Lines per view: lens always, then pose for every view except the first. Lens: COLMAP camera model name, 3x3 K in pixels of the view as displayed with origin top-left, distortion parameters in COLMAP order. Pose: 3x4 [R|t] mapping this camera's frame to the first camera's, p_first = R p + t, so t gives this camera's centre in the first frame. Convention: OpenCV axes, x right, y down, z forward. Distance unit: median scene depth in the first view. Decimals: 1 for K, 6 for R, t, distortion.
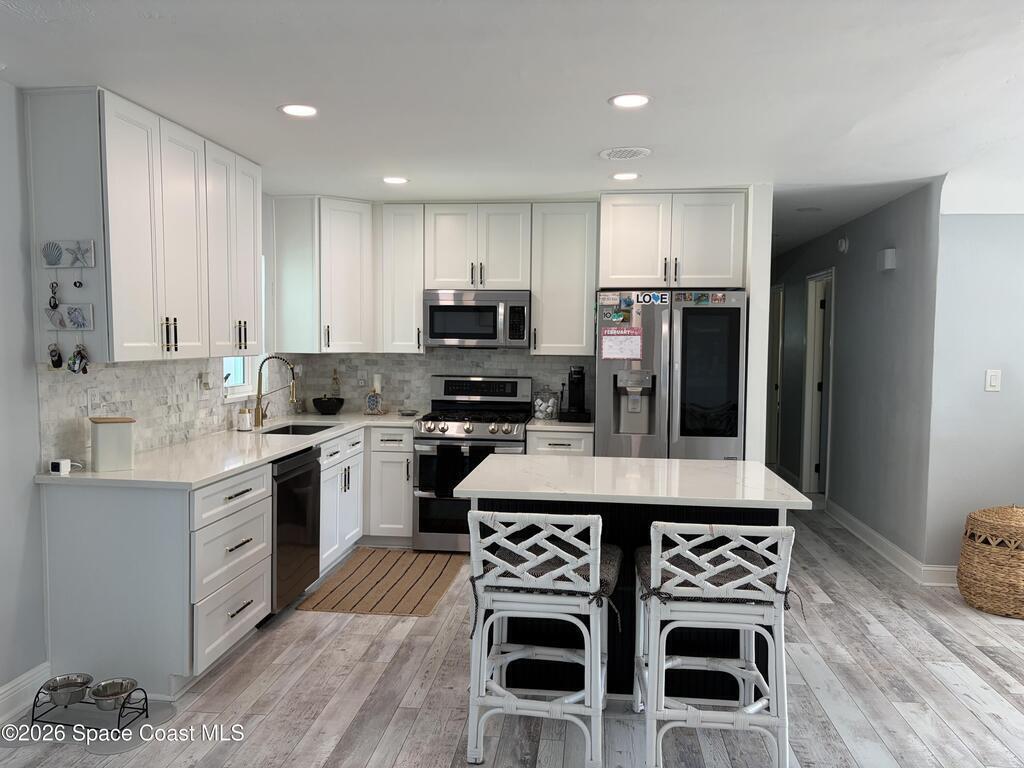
lens RADIAL K [[777.9, 0, 510.5], [0, 777.9, 390.7], [0, 0, 1]] dist [0.050984, -0.053666]
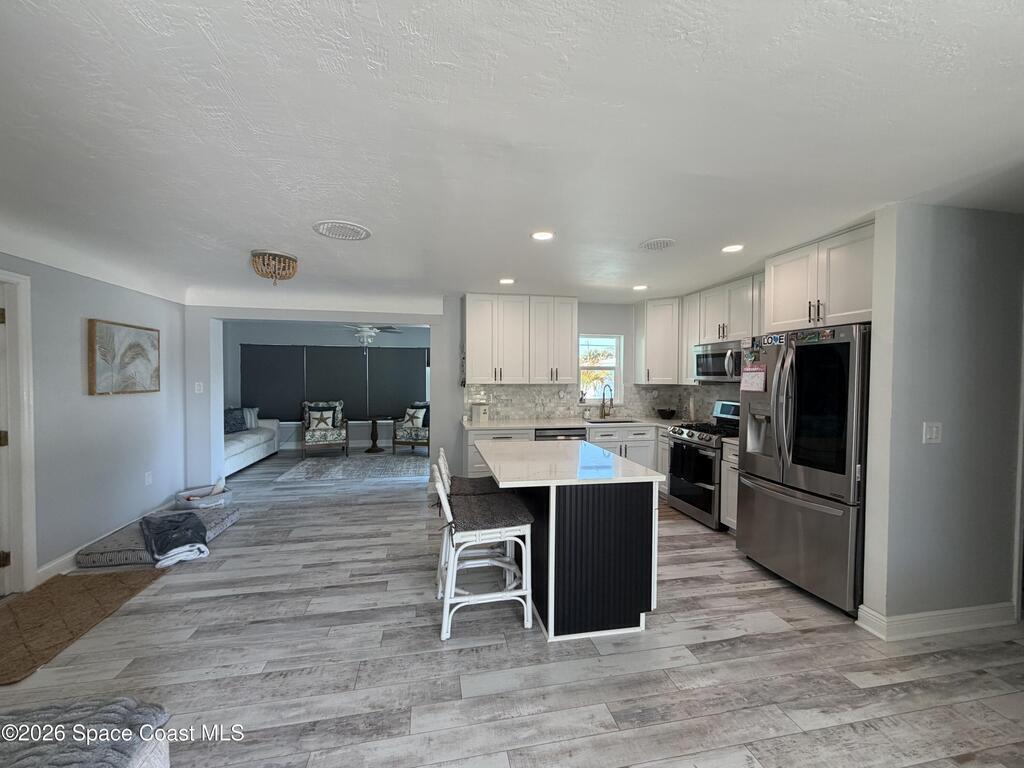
lens RADIAL K [[408.0, 0, 509.2], [0, 408.0, 385.2], [0, 0, 1]] dist [0.001509, -0.000008]
pose [[0.299739, 0.016406, -0.953880, 0.704686], [-0.064966, 0.997882, -0.003252, -0.025667], [0.951807, 0.062945, 0.300170, 0.487015]]
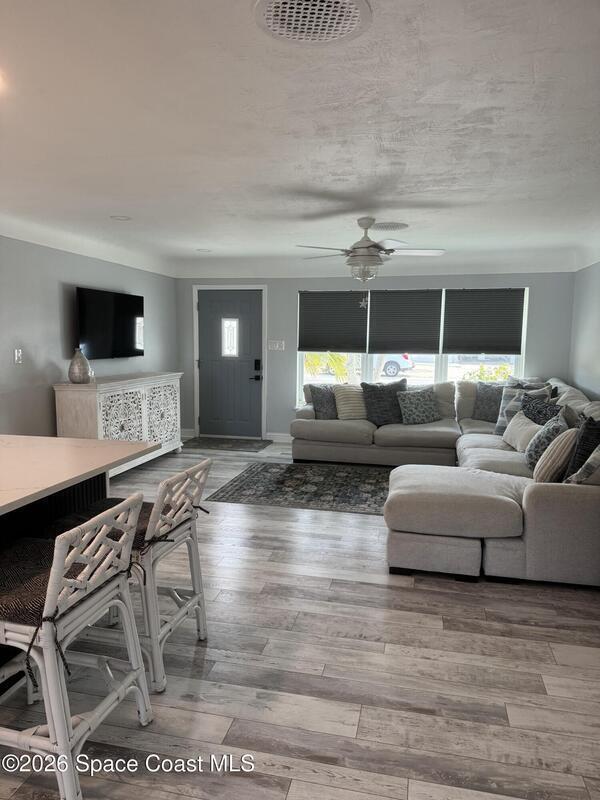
lens RADIAL K [[565.3, 0, 301.0], [0, 565.3, 400.2], [0, 0, 1]] dist [0.002188, 0.000691]
pose [[0.110601, -0.119372, 0.986670, -0.371345], [0.052276, 0.992085, 0.114167, -0.025606], [-0.992489, 0.038952, 0.115966, 0.392065]]
